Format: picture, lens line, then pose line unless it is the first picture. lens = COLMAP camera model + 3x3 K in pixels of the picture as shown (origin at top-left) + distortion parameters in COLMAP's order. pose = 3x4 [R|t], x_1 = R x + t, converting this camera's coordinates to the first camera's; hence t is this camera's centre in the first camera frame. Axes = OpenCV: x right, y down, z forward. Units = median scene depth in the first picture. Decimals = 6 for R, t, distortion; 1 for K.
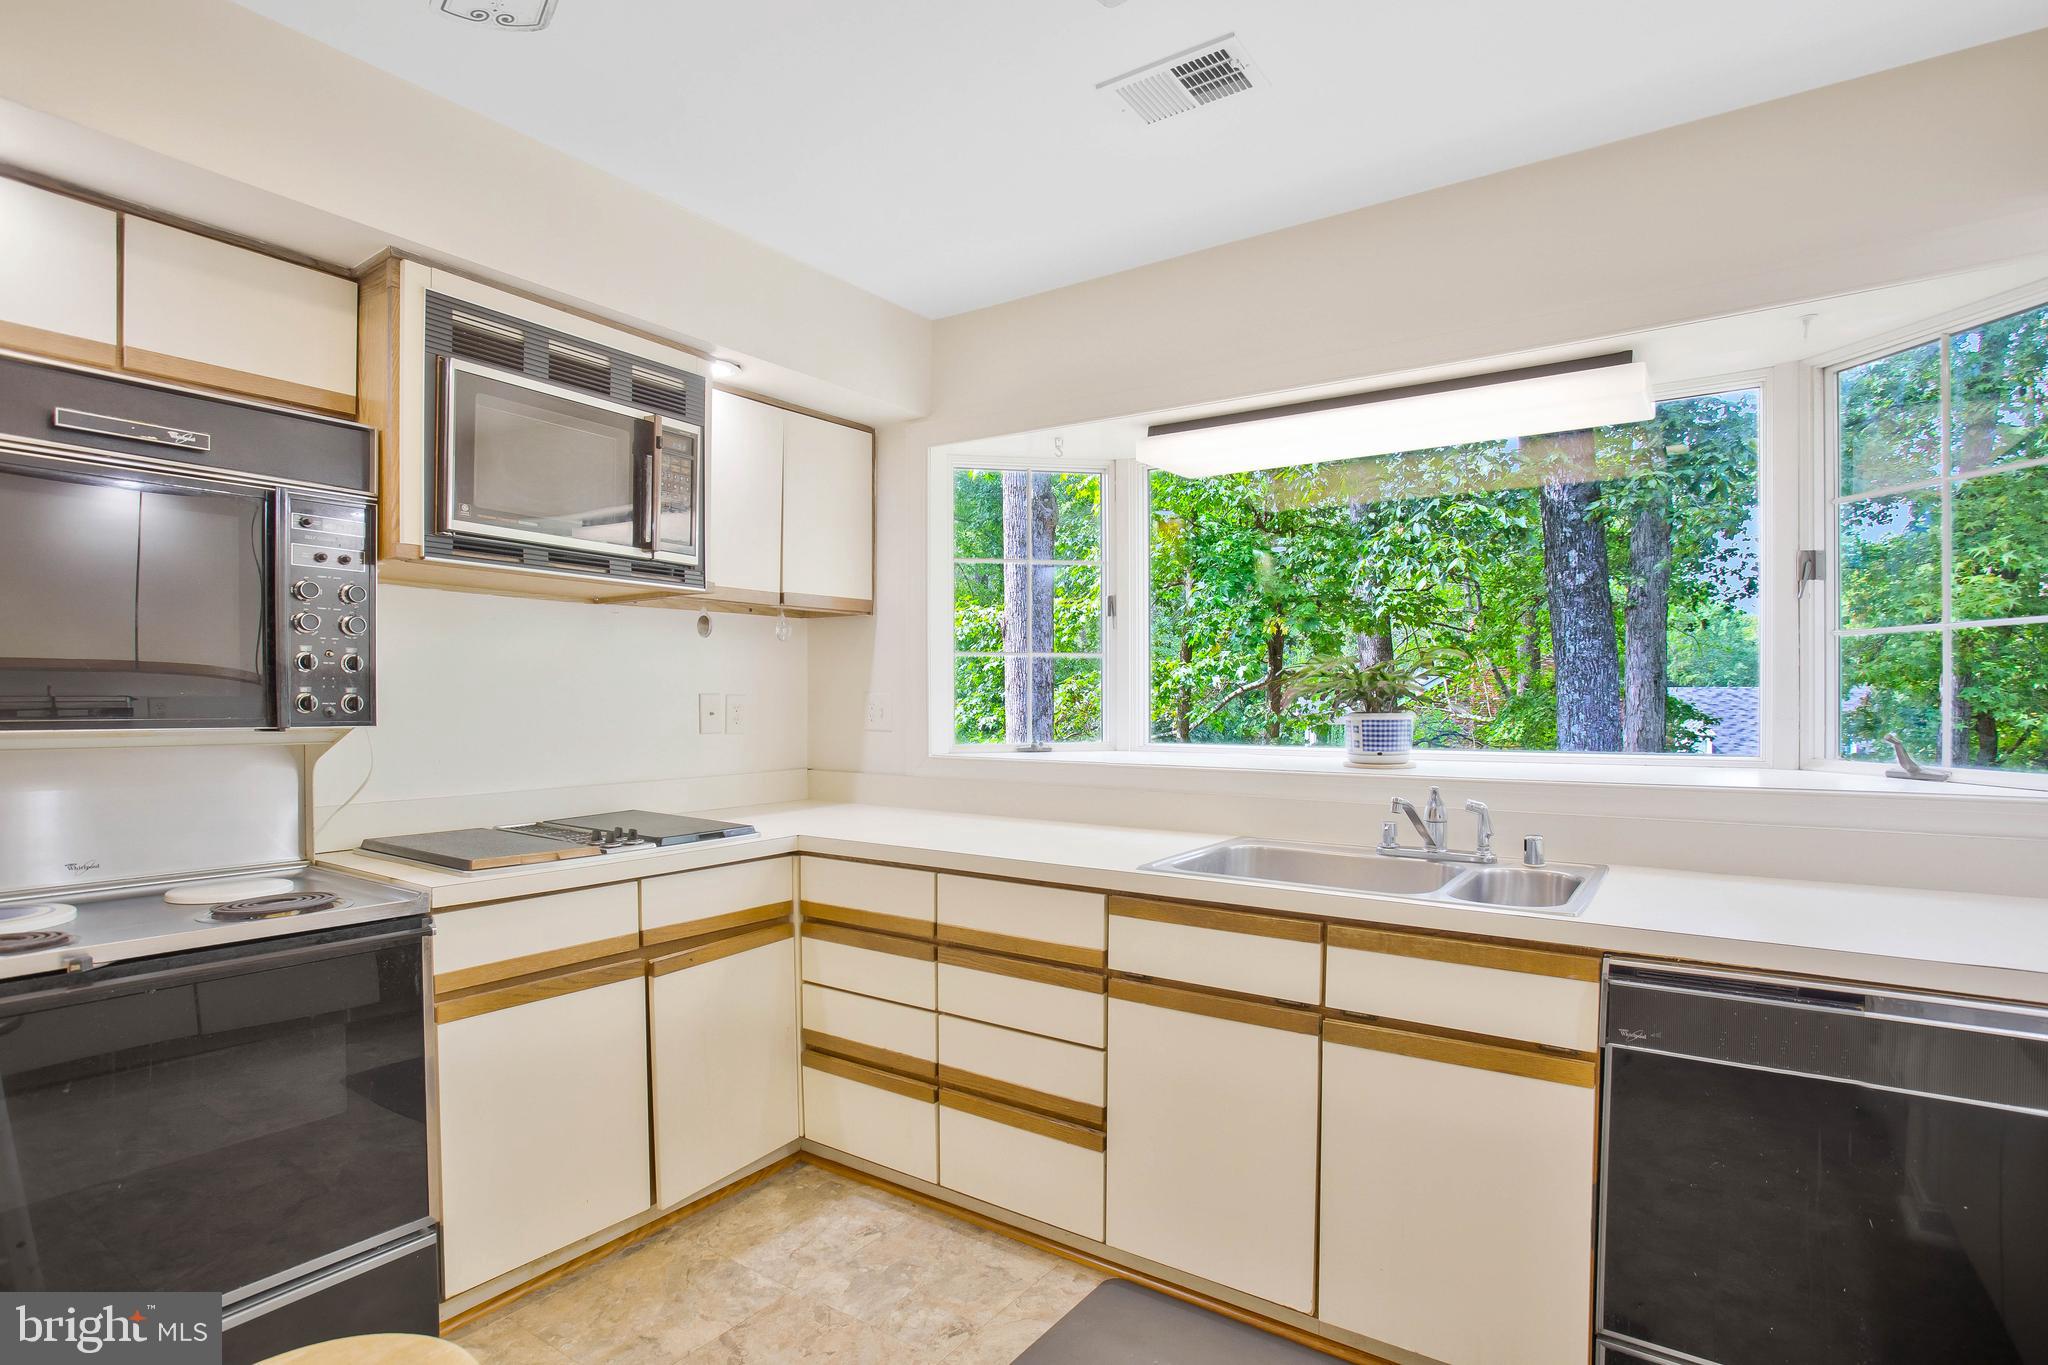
lens RADIAL K [[1033.9, 0, 1033.3], [0, 1033.9, 711.2], [0, 0, 1]] dist [-0.048050, 0.013811]
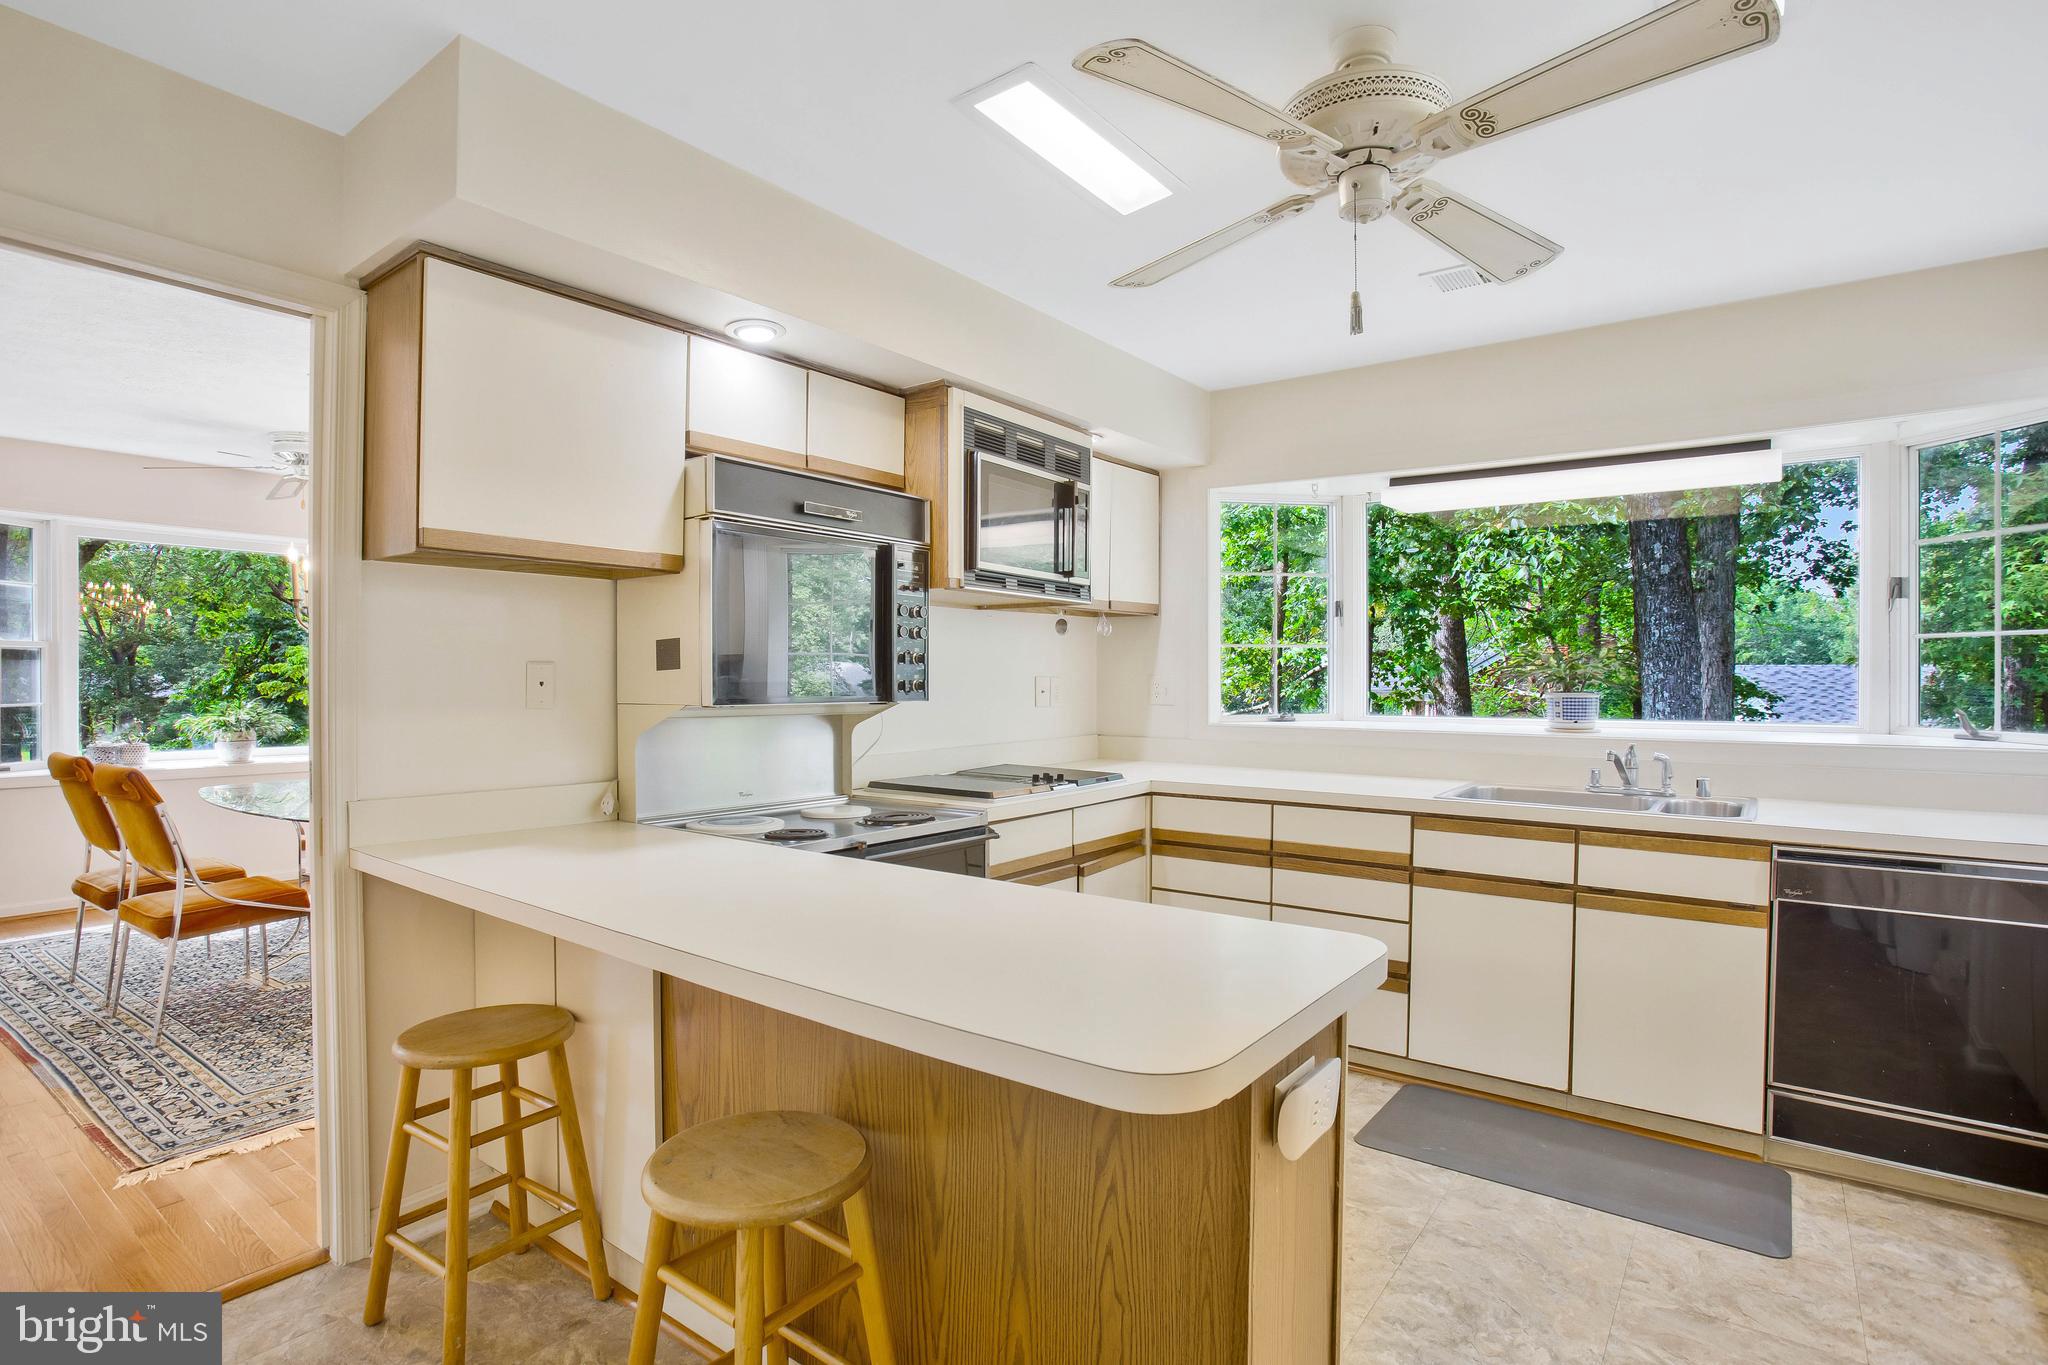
lens RADIAL K [[1033.9, 0, 1045.1], [0, 1033.9, 689.6], [0, 0, 1]] dist [-0.048050, 0.013811]
pose [[0.999546, 0.000240, -0.030116, -0.374302], [-0.000217, 1.000000, 0.000769, -0.002061], [0.030116, -0.000762, 0.999546, -0.435132]]
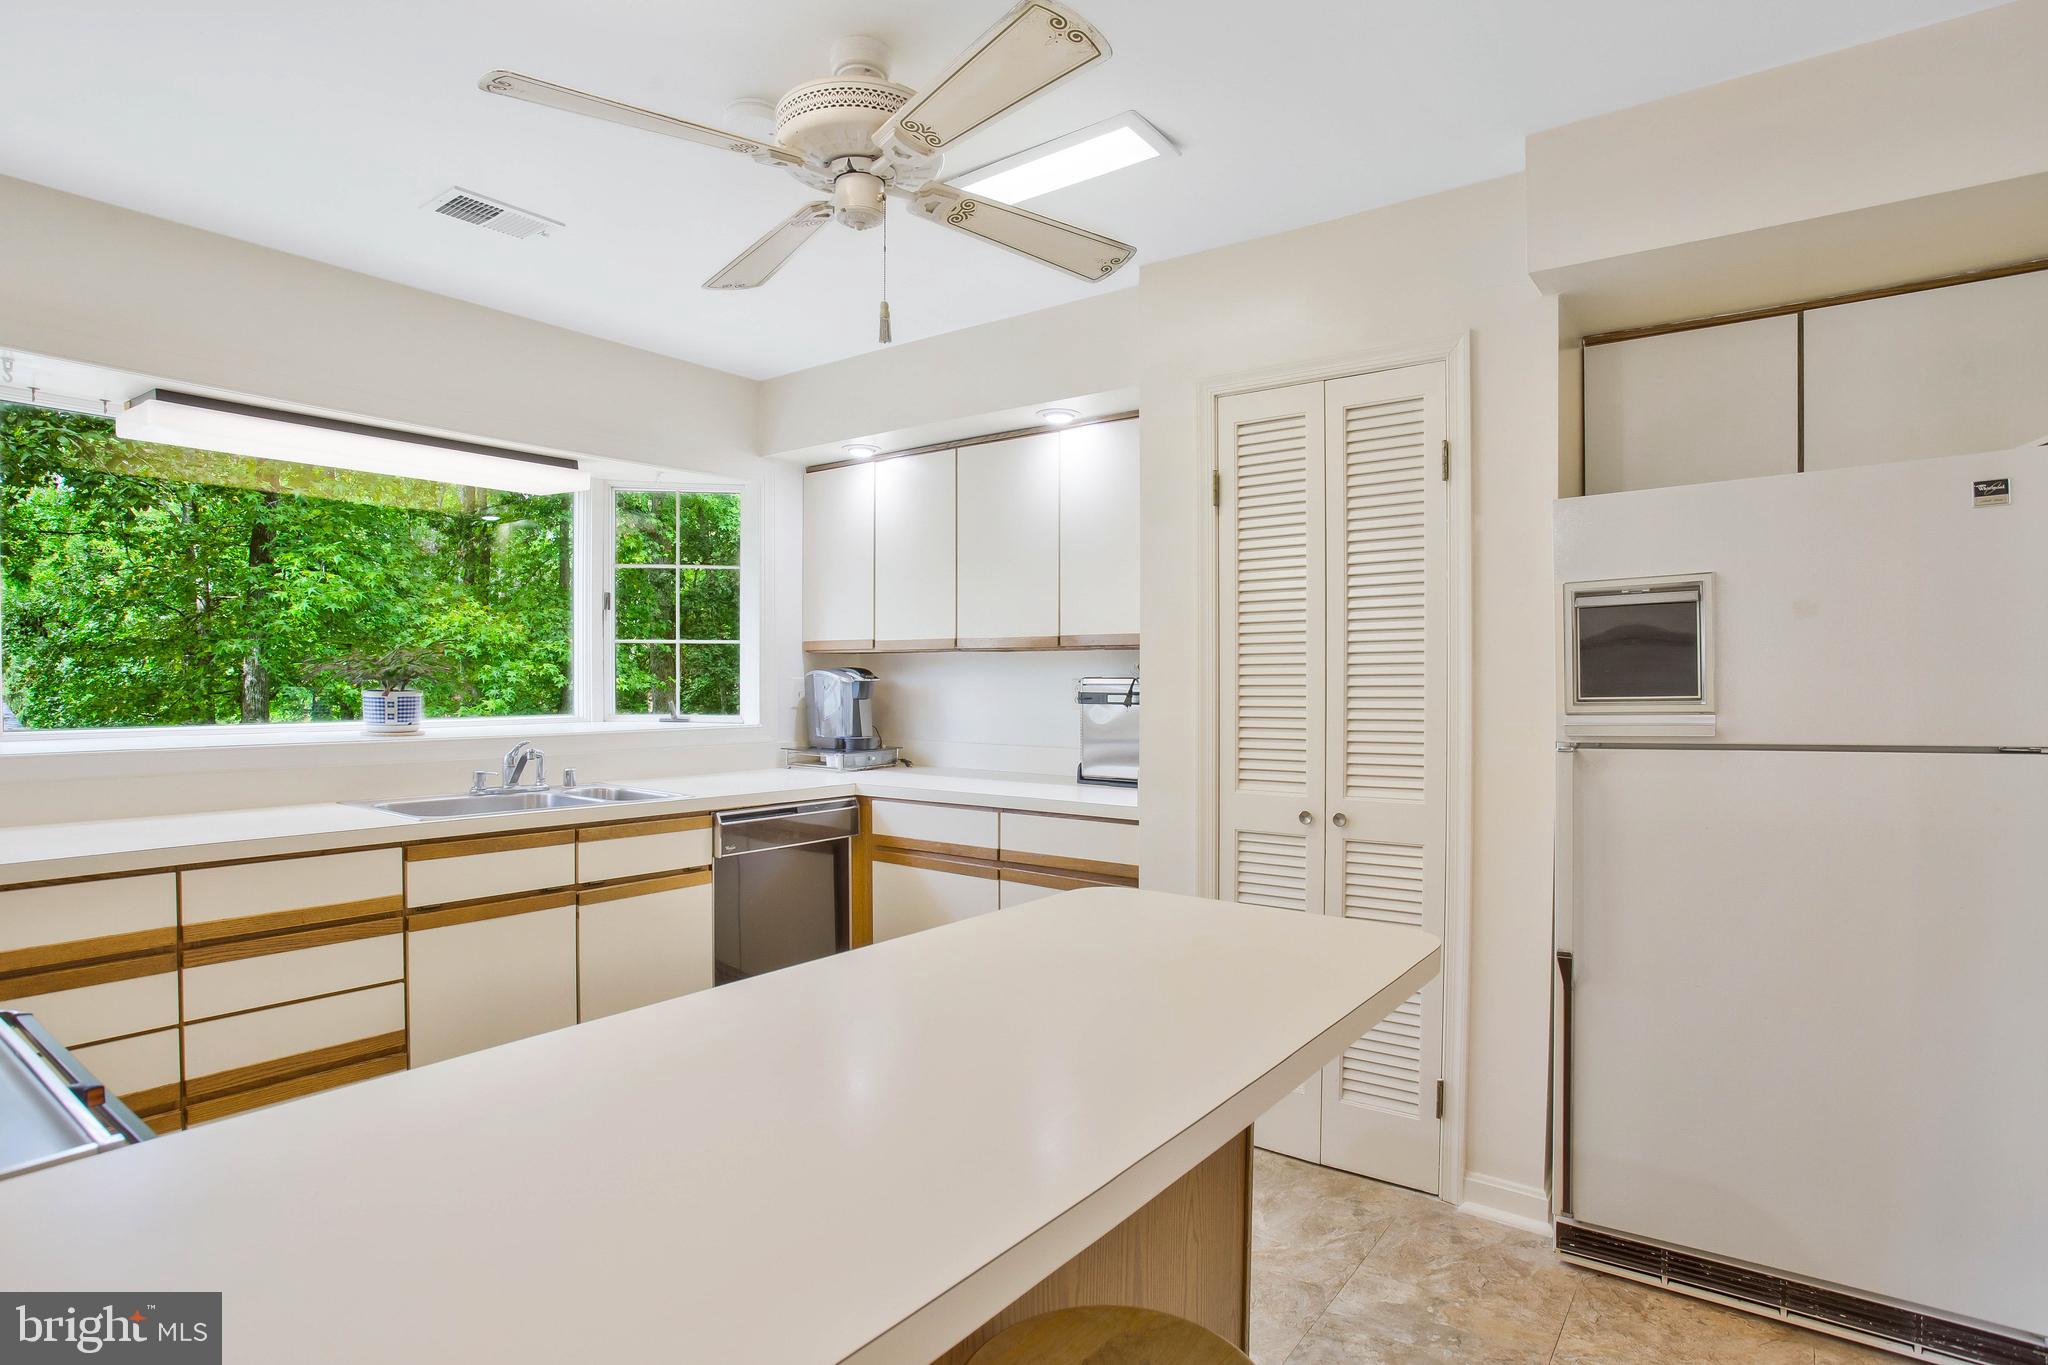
lens RADIAL K [[1033.9, 0, 1029.3], [0, 1033.9, 687.6], [0, 0, 1]] dist [-0.048050, 0.013811]
pose [[0.040501, -0.008834, 0.999140, -0.976115], [0.005352, 0.999948, 0.008624, -0.008972], [-0.999165, 0.004998, 0.040546, 0.222093]]
